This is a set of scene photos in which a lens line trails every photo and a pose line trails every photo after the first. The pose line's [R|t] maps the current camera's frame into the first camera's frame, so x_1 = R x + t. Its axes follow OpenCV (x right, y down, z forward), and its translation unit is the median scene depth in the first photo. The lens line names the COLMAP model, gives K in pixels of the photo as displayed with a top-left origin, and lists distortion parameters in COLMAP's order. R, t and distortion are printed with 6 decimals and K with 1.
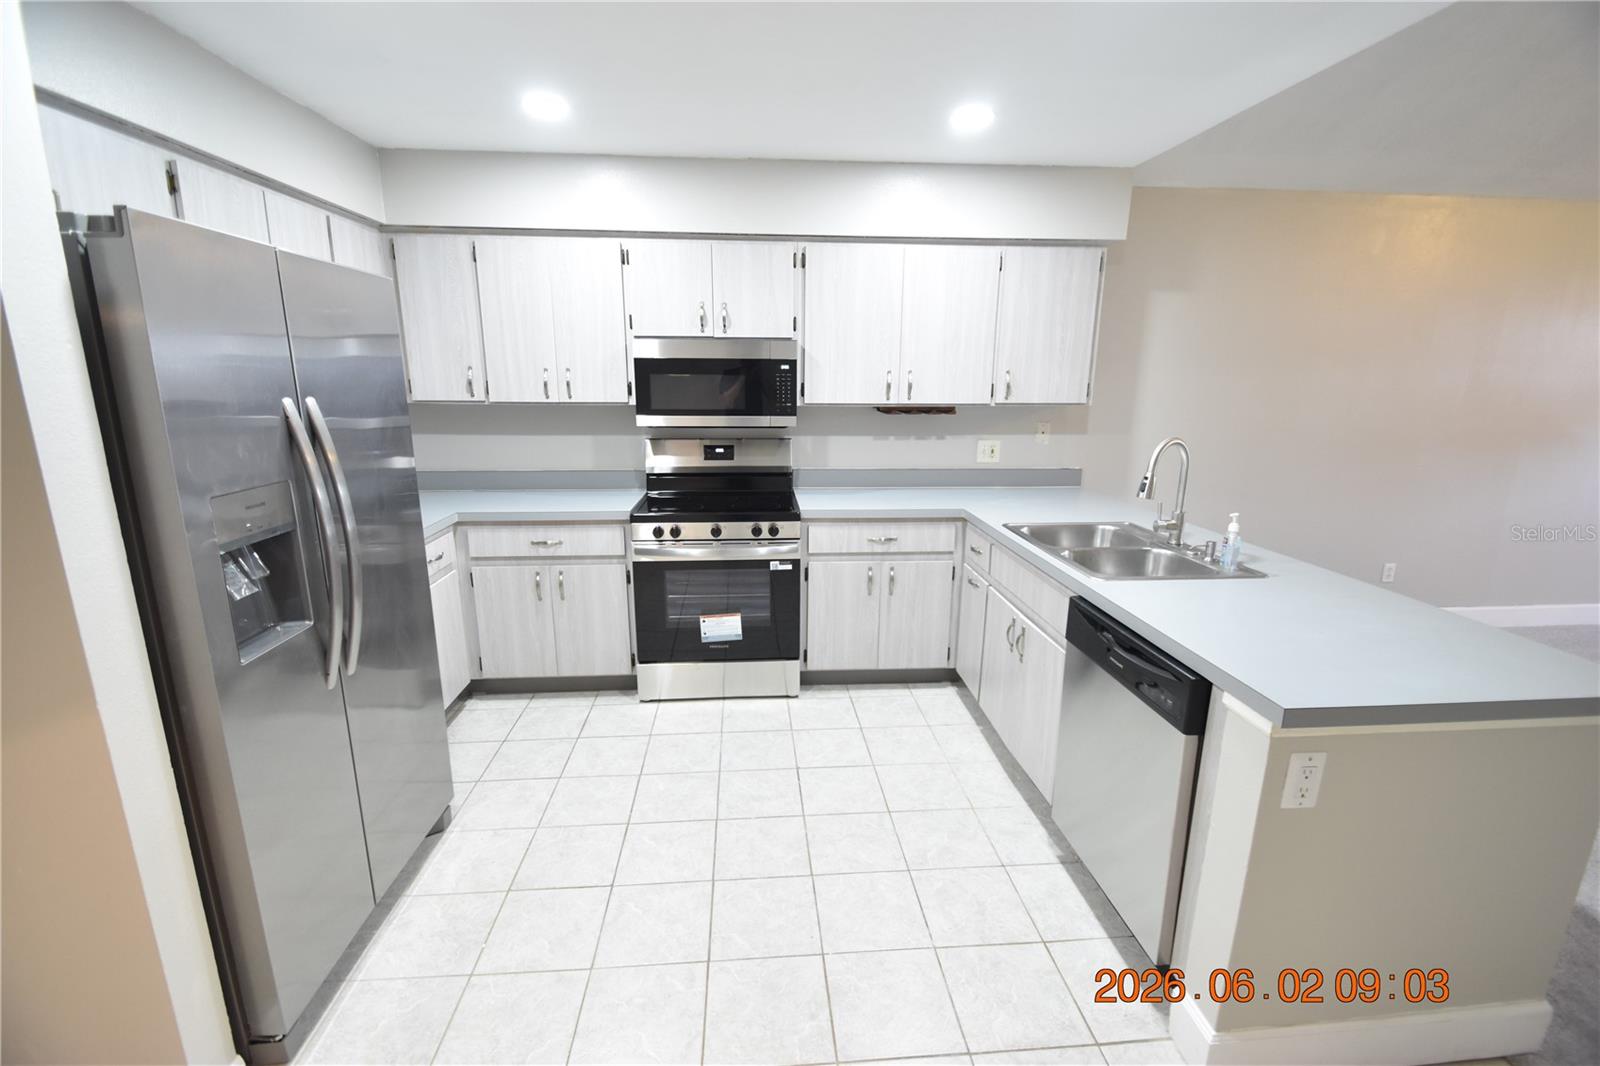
lens RADIAL K [[702.6, 0, 796.5], [0, 702.6, 544.8], [0, 0, 1]] dist [0.011915, -0.014032]
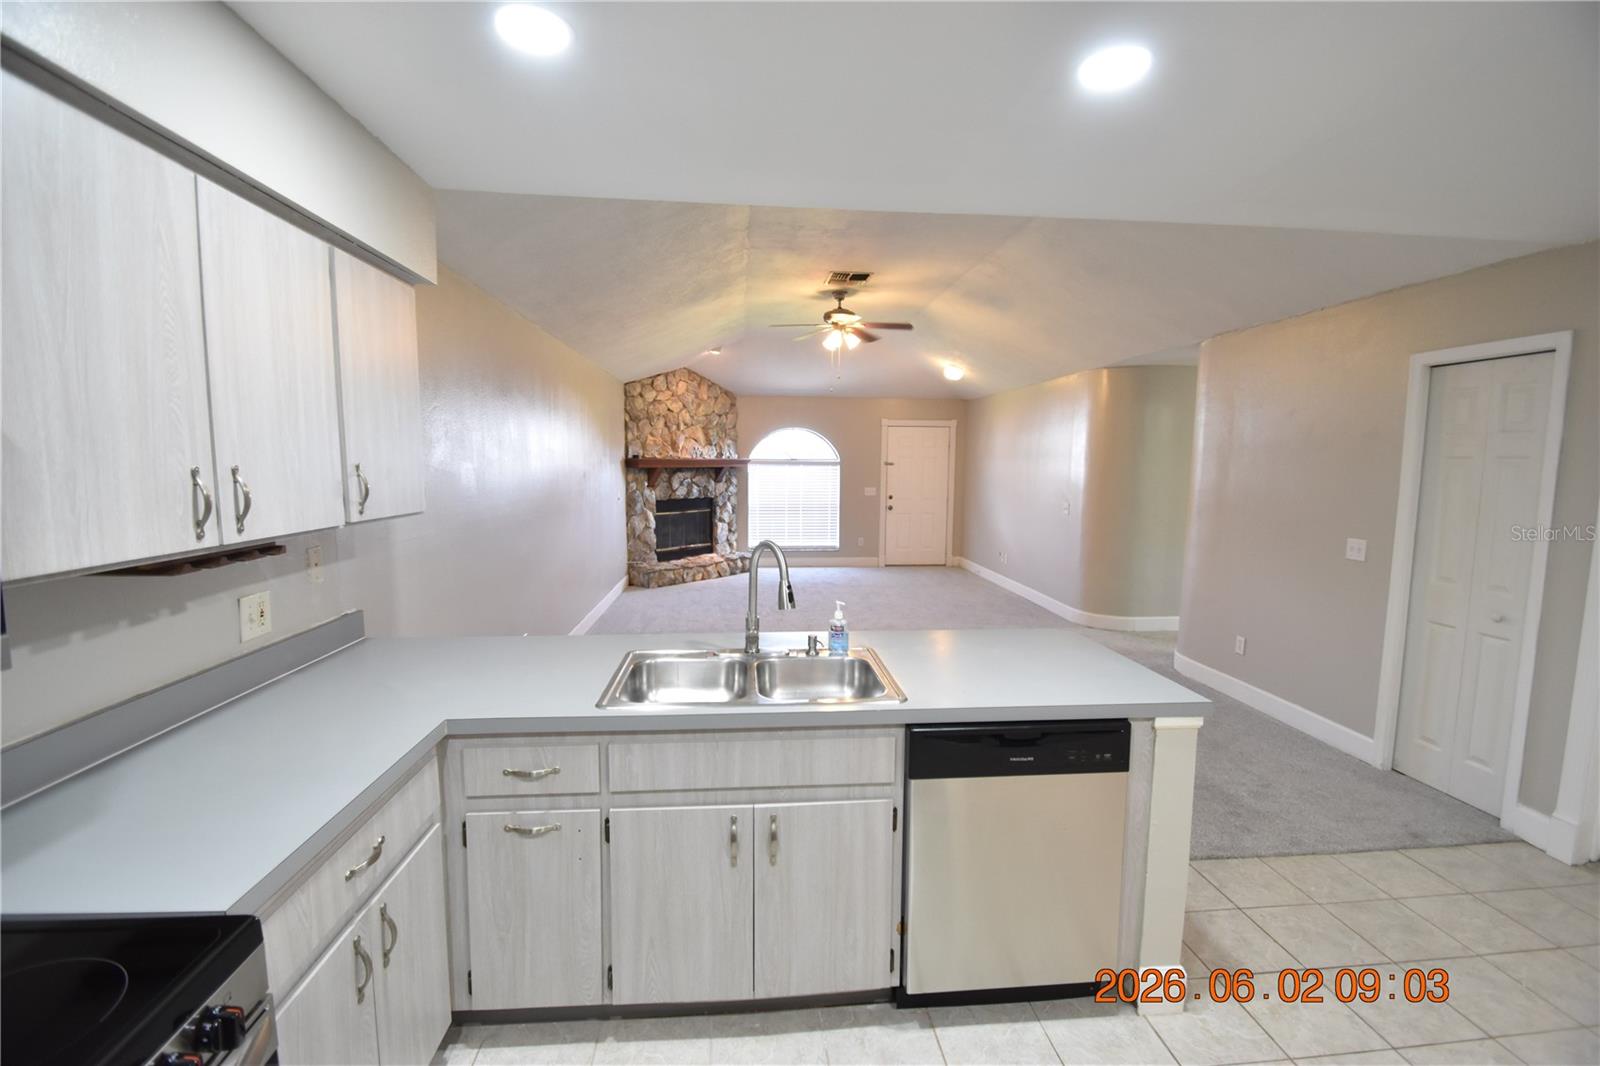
lens RADIAL K [[702.6, 0, 800.4], [0, 702.6, 543.6], [0, 0, 1]] dist [0.011915, -0.014032]
pose [[-0.021808, -0.121498, 0.992352, -0.290973], [0.226237, 0.966241, 0.123272, -0.190829], [-0.973828, 0.227195, 0.006416, 0.727260]]
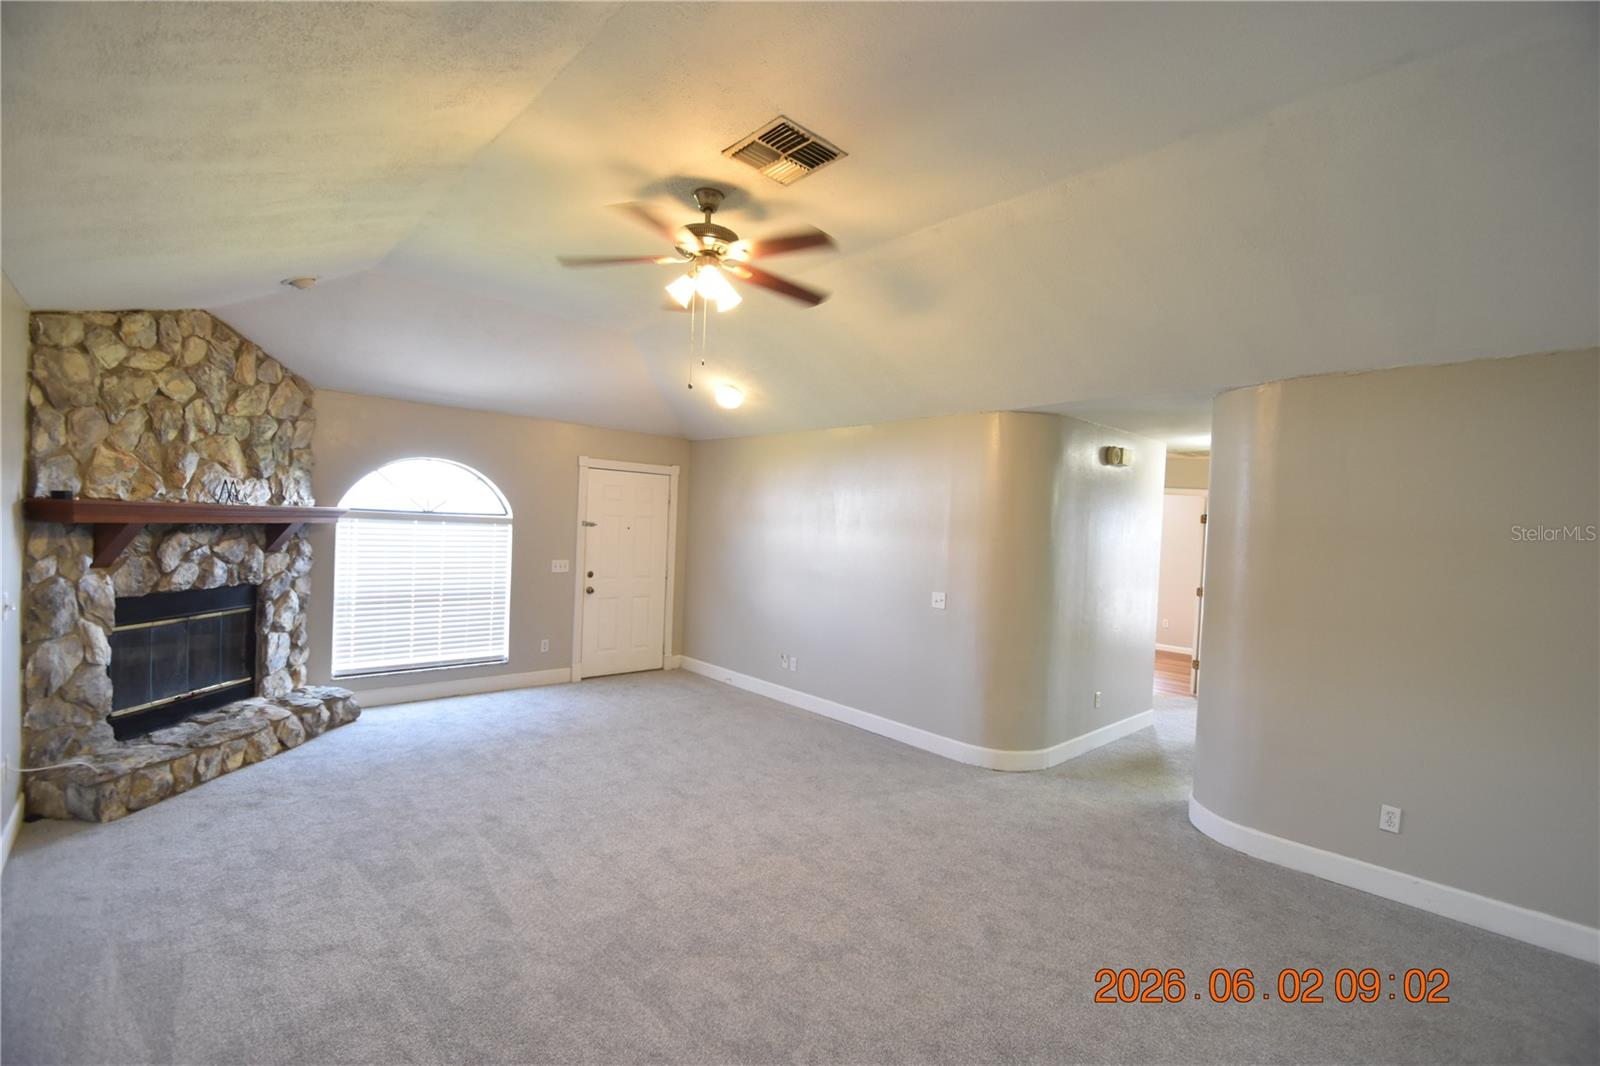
lens RADIAL K [[702.6, 0, 798.6], [0, 702.6, 542.0], [0, 0, 1]] dist [0.011915, -0.014032]
pose [[-0.626256, -0.049411, 0.778050, 0.878656], [0.137636, 0.975307, 0.172721, -0.281900], [-0.767372, 0.215256, -0.603991, 1.076644]]
